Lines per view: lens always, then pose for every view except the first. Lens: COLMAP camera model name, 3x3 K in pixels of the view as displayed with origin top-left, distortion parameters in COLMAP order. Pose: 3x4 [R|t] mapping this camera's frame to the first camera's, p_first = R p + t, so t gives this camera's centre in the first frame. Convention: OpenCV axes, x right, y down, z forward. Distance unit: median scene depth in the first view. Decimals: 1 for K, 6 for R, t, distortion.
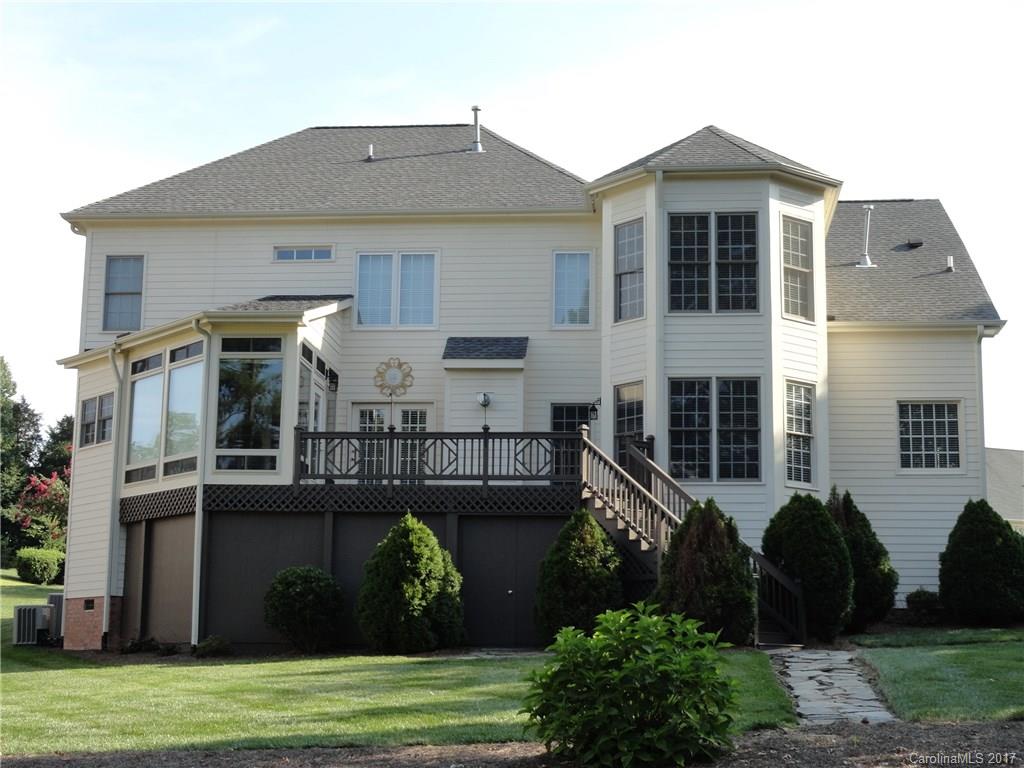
lens RADIAL K [[1656.3, 0, 512.0], [0, 1656.3, 384.0], [0, 0, 1]] dist [0.015341, 0.041745]
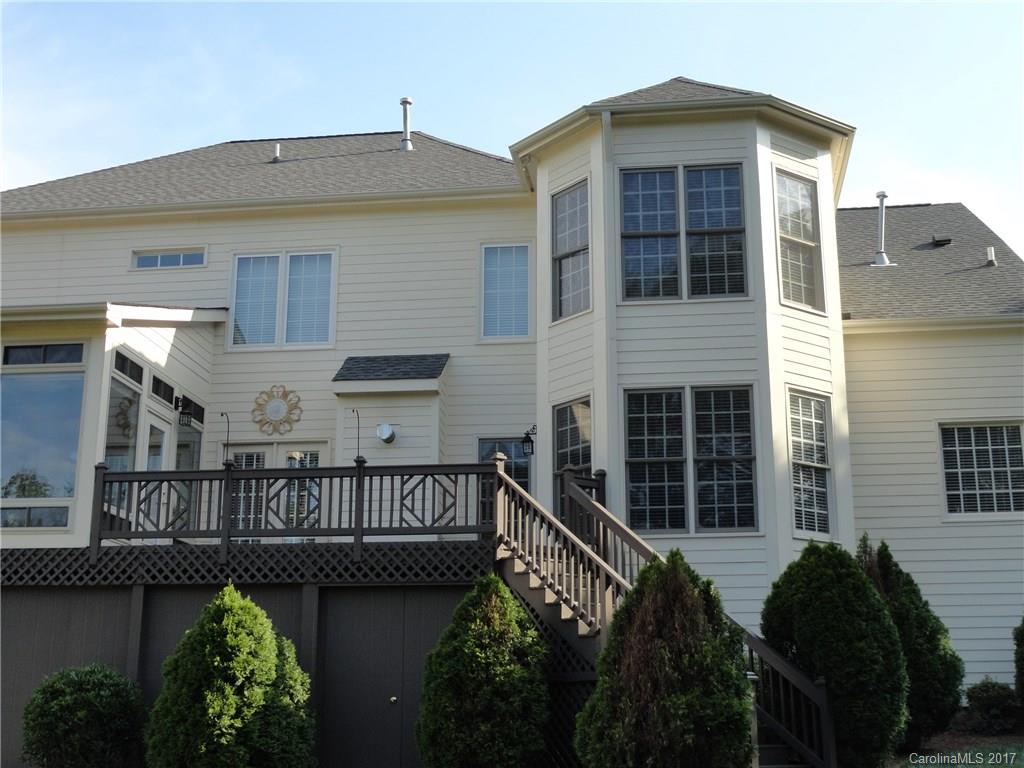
lens RADIAL K [[1354.9, 0, 512.0], [0, 1354.9, 384.0], [0, 0, 1]] dist [-0.034419, 0.013302]
pose [[0.999188, -0.022529, -0.033404, 0.066018], [0.019932, 0.996899, -0.076125, 0.037792], [0.035016, 0.075397, 0.996539, 0.417126]]
